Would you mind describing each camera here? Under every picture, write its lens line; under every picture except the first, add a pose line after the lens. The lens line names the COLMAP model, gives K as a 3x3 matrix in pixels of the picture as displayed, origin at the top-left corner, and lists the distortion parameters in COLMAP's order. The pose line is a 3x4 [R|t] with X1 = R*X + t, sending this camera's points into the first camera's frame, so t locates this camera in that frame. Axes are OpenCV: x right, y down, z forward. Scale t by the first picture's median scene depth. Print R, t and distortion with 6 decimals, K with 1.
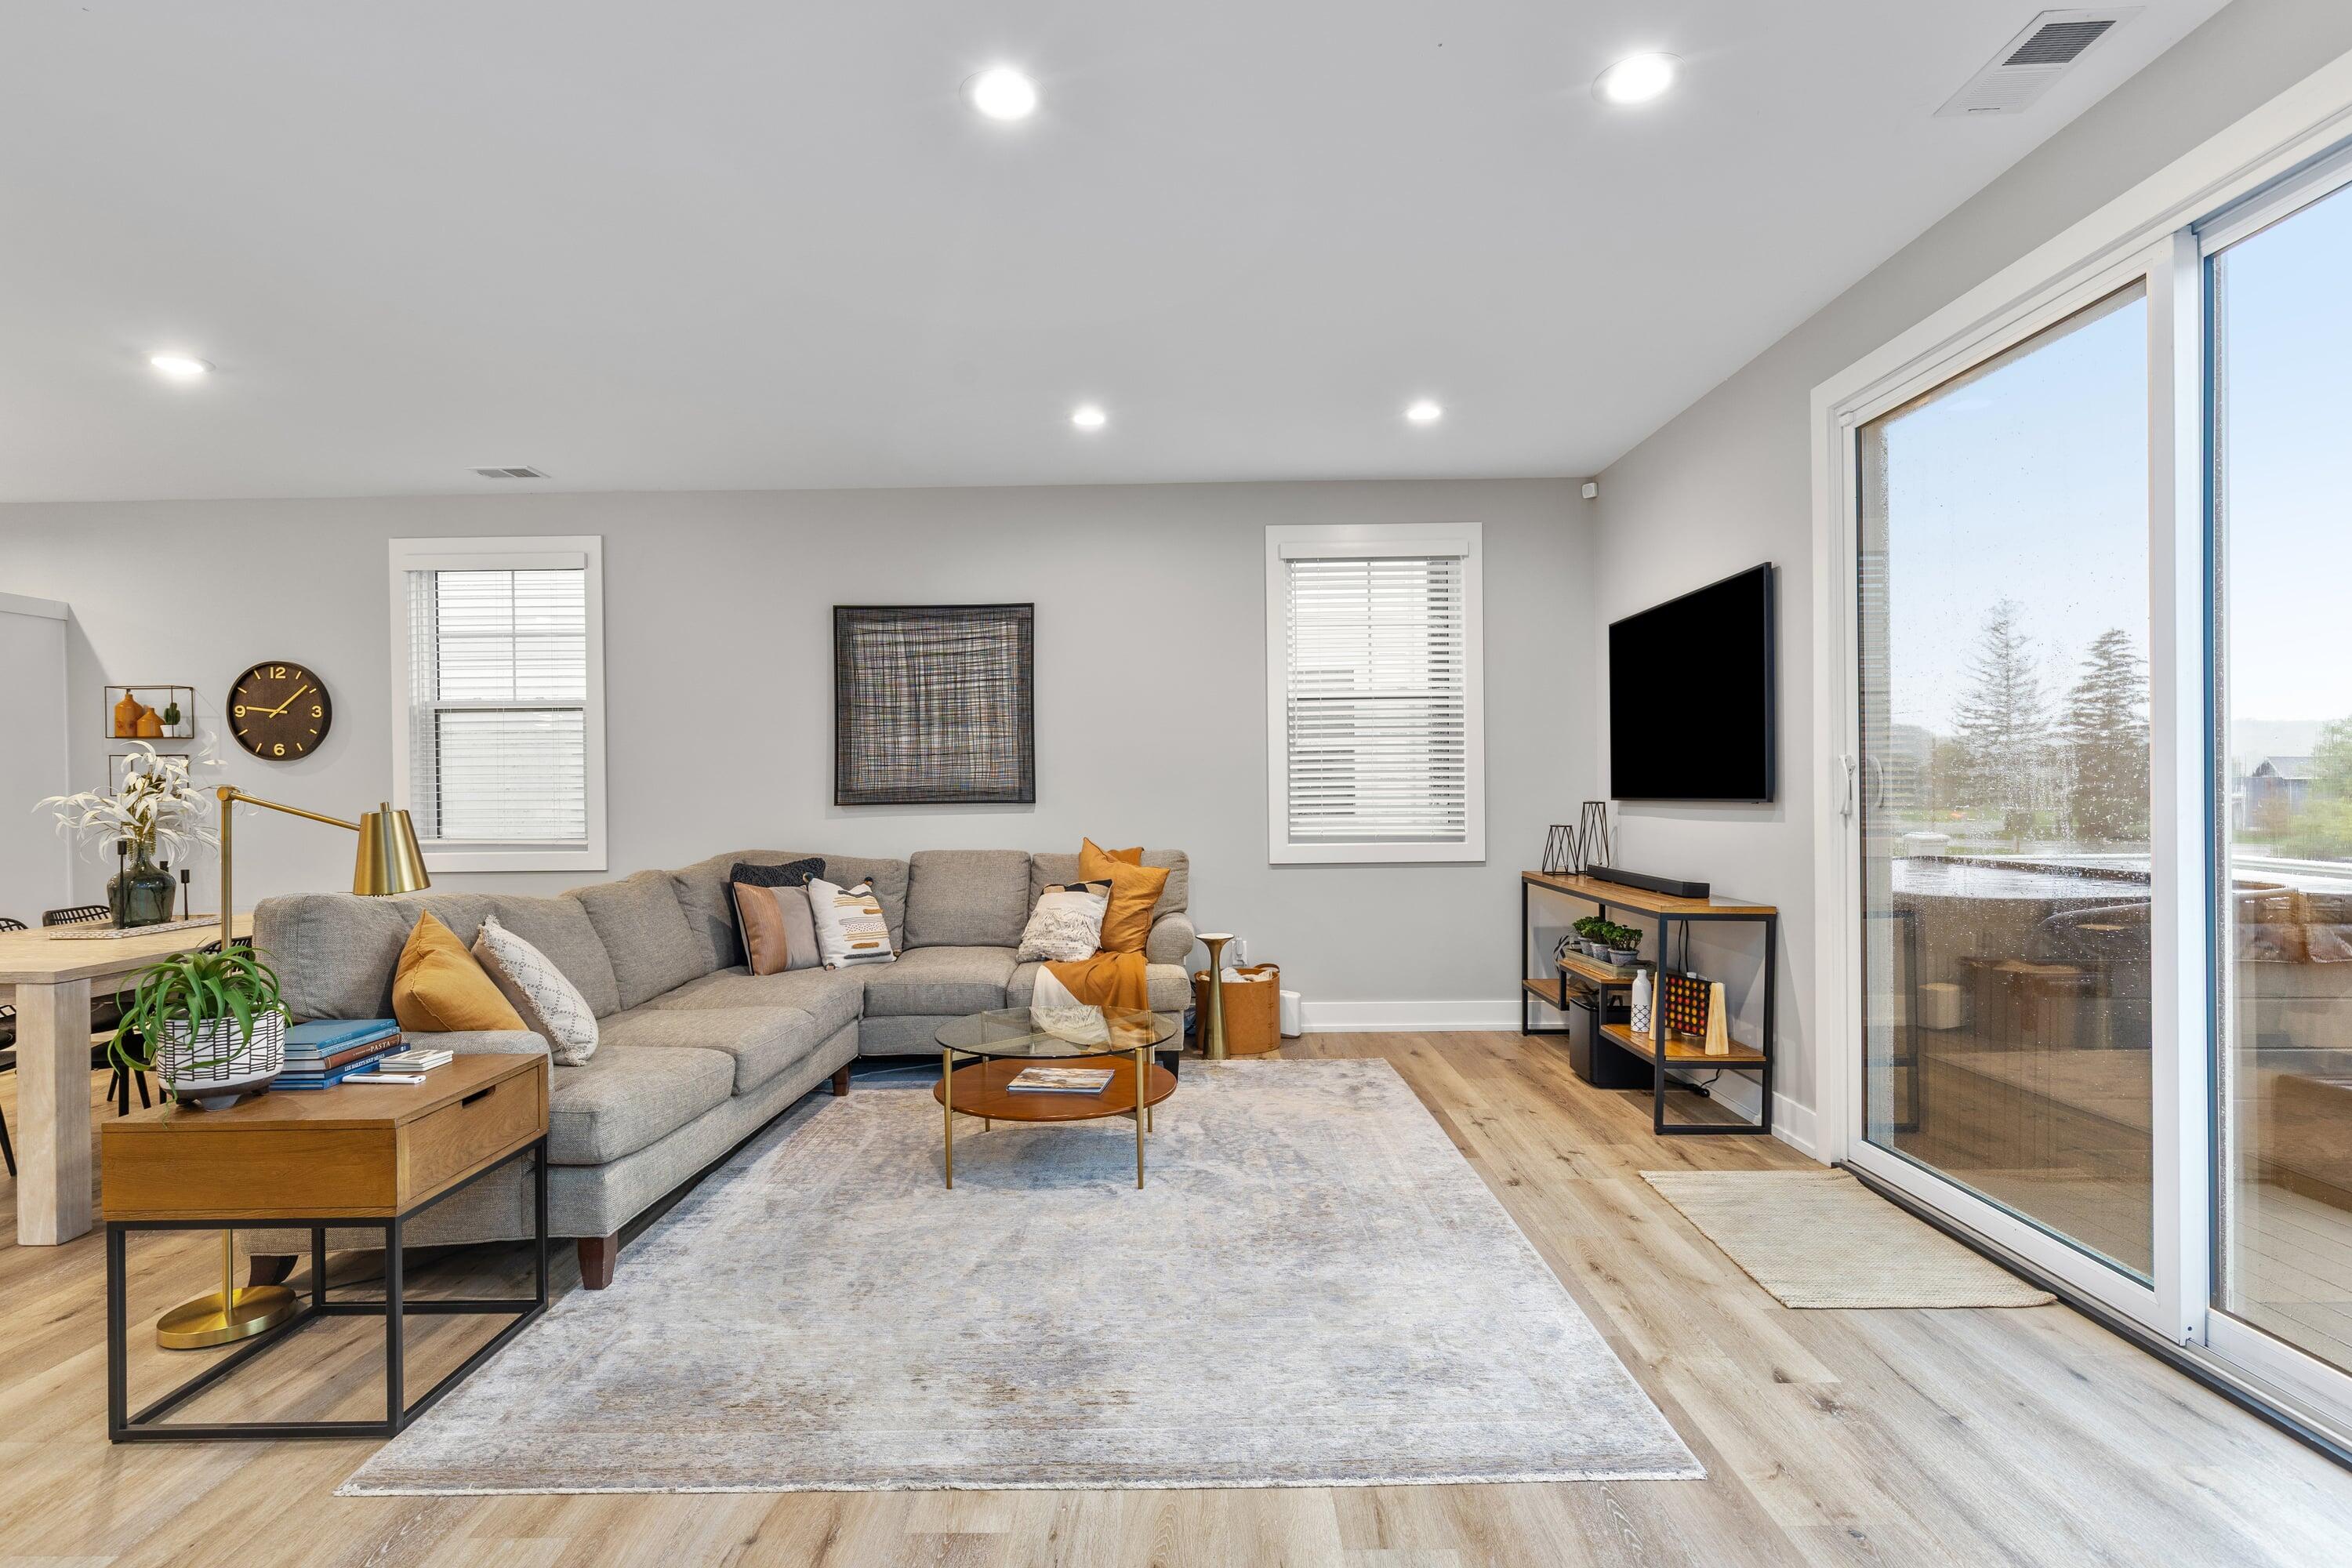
lens RADIAL K [[1133.0, 0, 1151.1], [0, 1133.0, 787.6], [0, 0, 1]] dist [-0.001775, 0.001295]
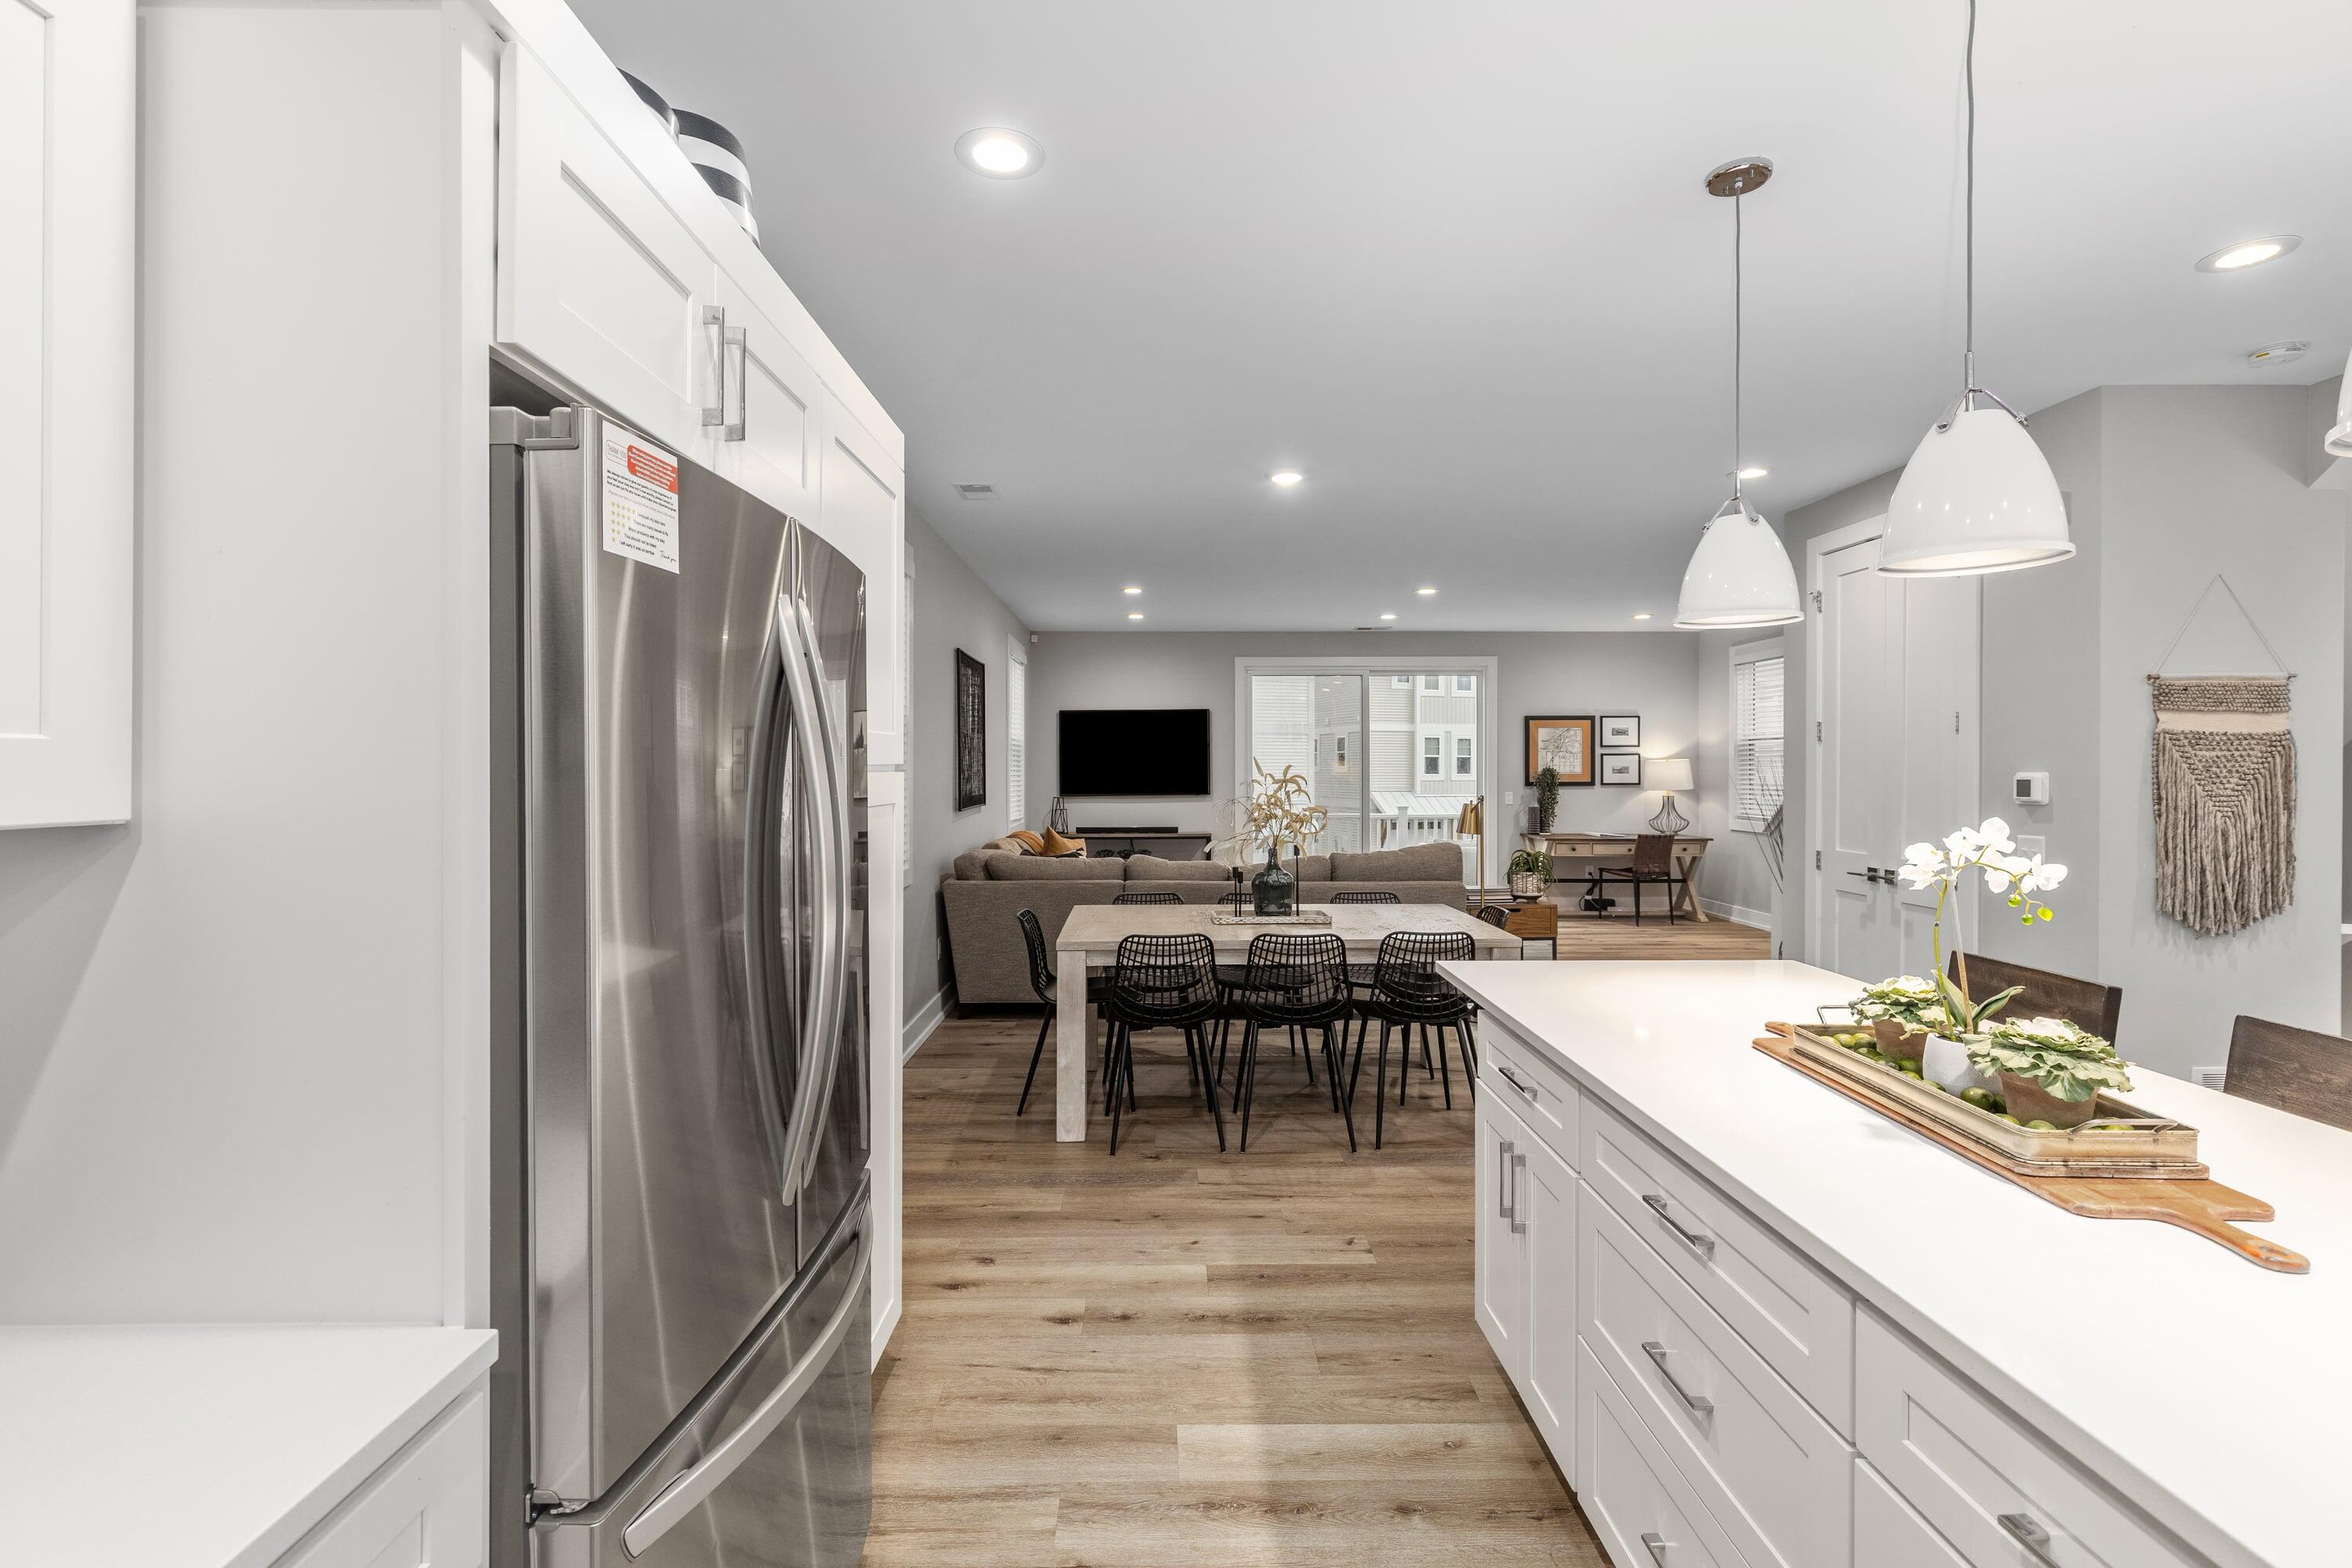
lens RADIAL K [[1063.9, 0, 1166.6], [0, 1063.9, 769.1], [0, 0, 1]] dist [0.002372, -0.001120]
pose [[-0.019792, 0.010511, 0.999749, -1.433705], [0.004099, 0.999937, -0.010431, -0.017696], [-0.999796, 0.003892, -0.019834, 0.805498]]
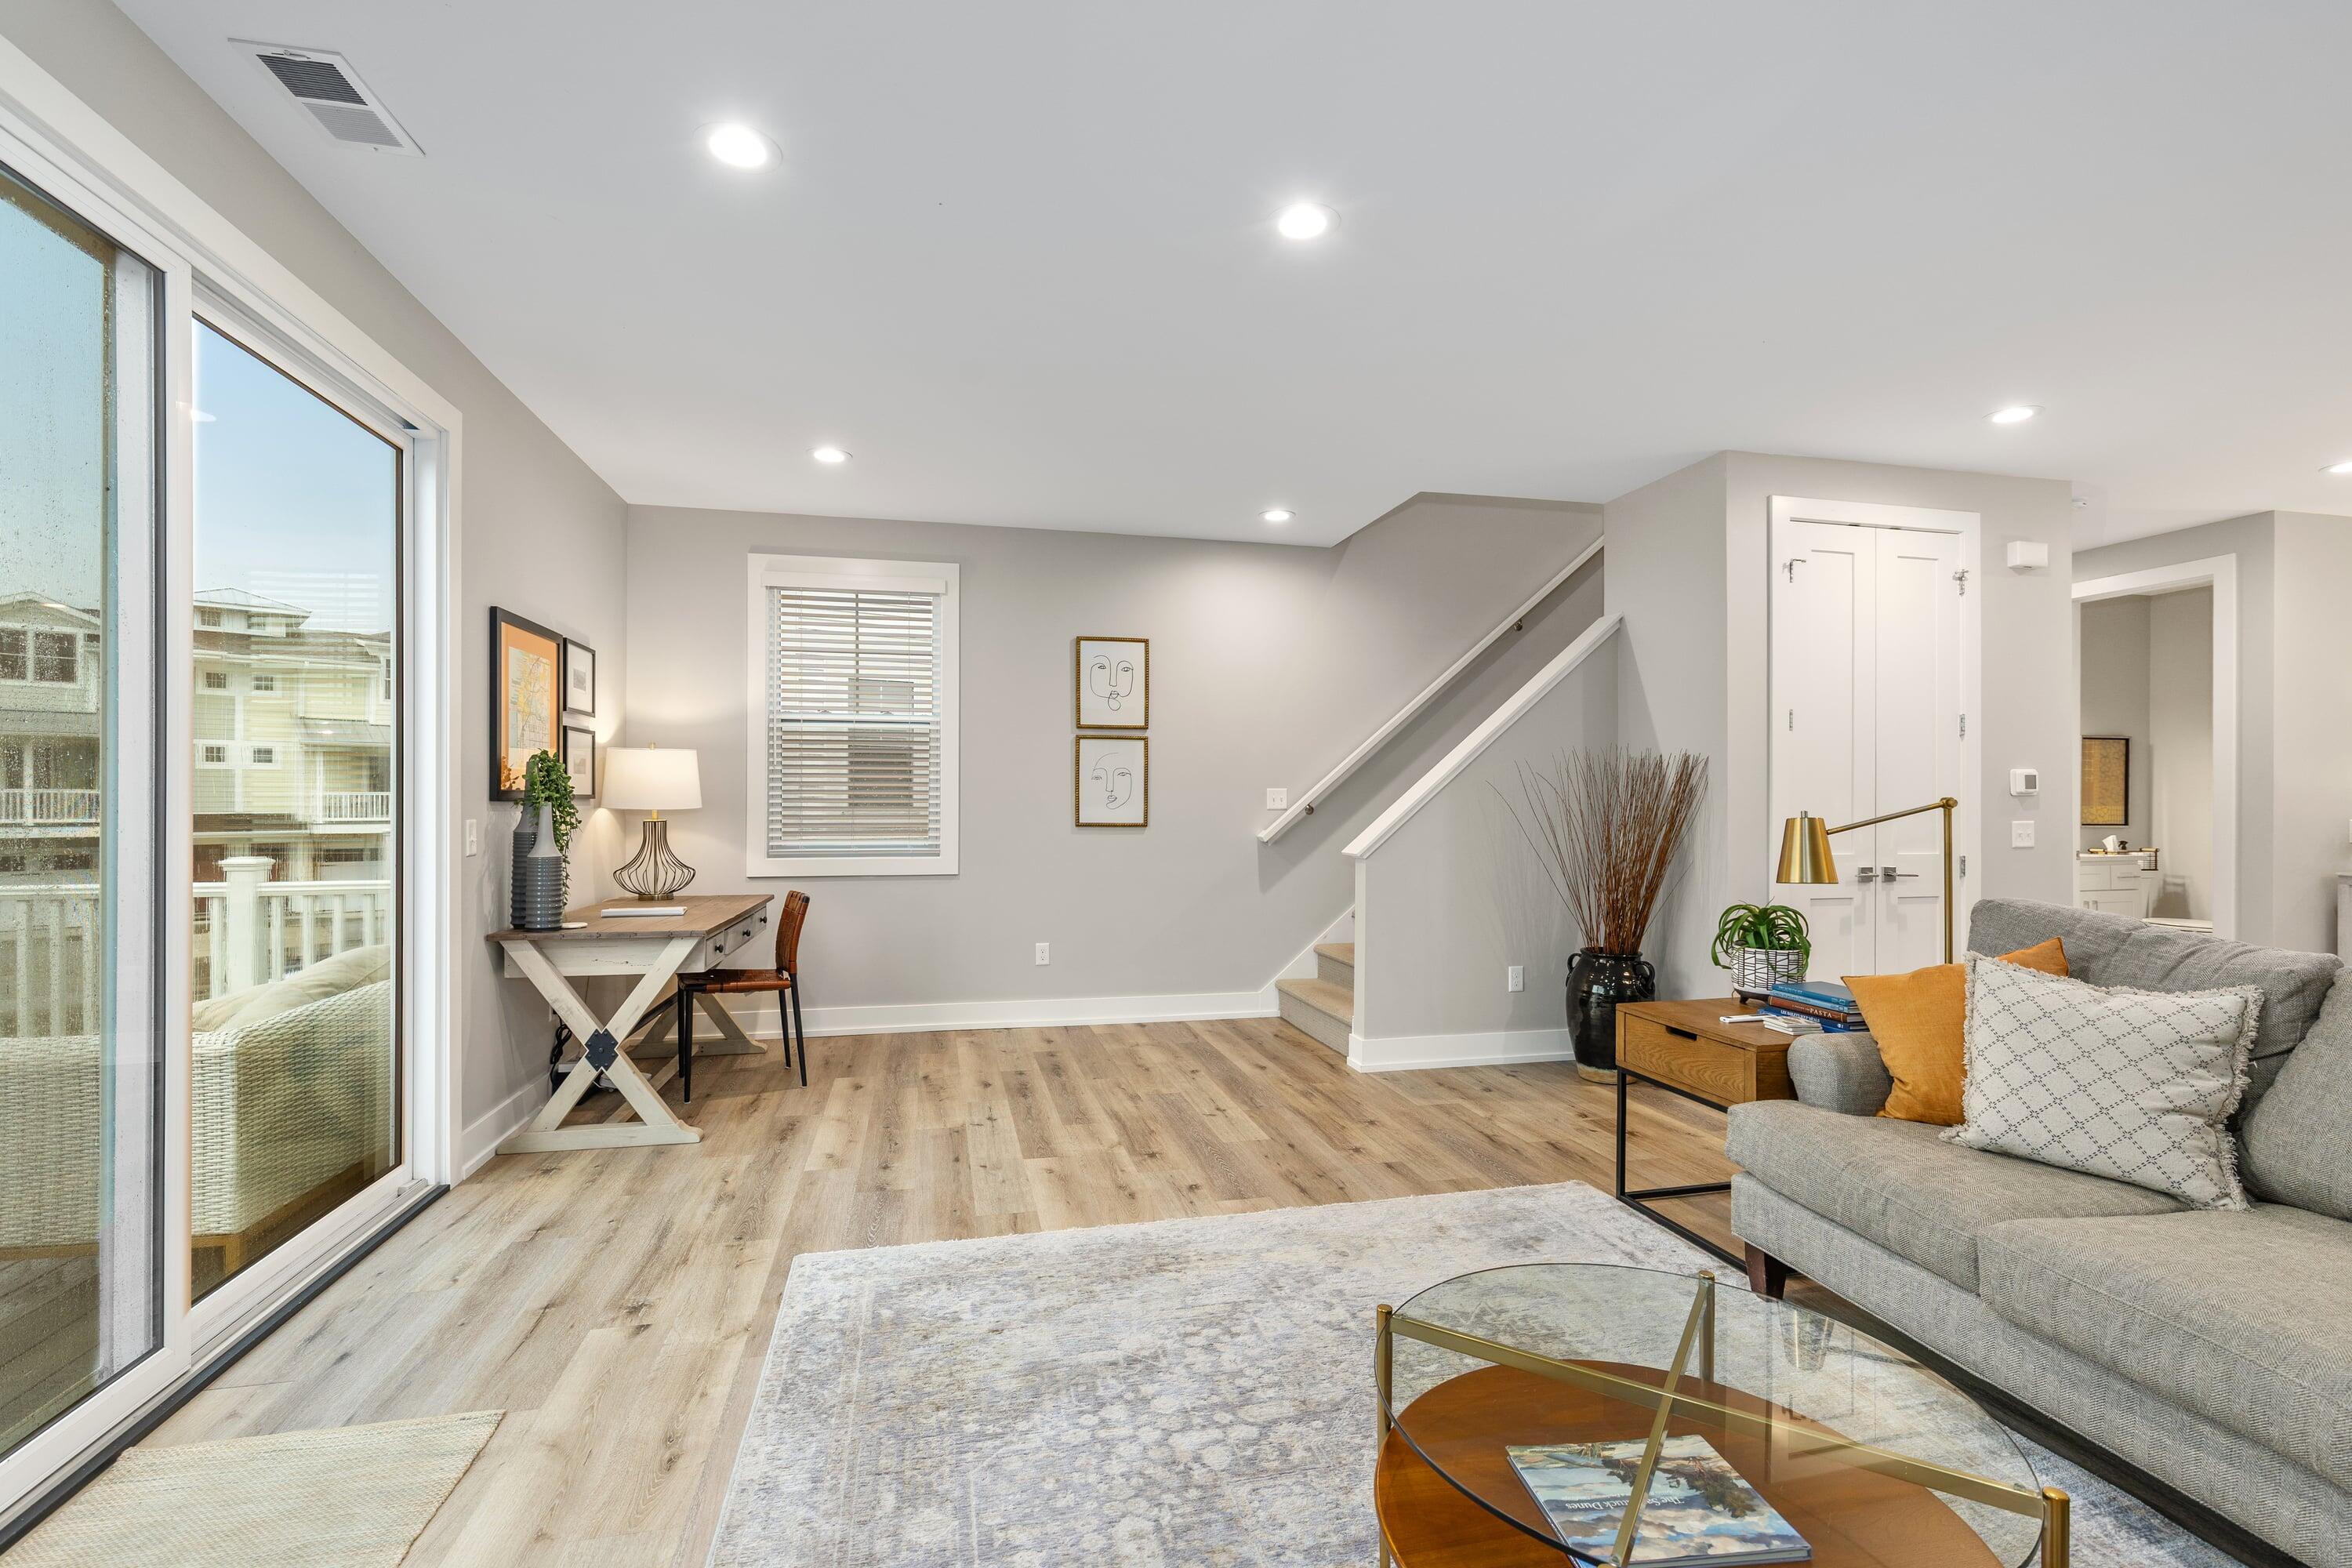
lens RADIAL K [[1063.9, 0, 1163.0], [0, 1063.9, 786.6], [0, 0, 1]] dist [0.002372, -0.001120]
pose [[-0.969348, 0.004830, -0.245646, 0.125390], [0.007182, 0.999937, -0.008682, -0.002982], [0.245588, -0.010180, -0.969321, 0.877028]]
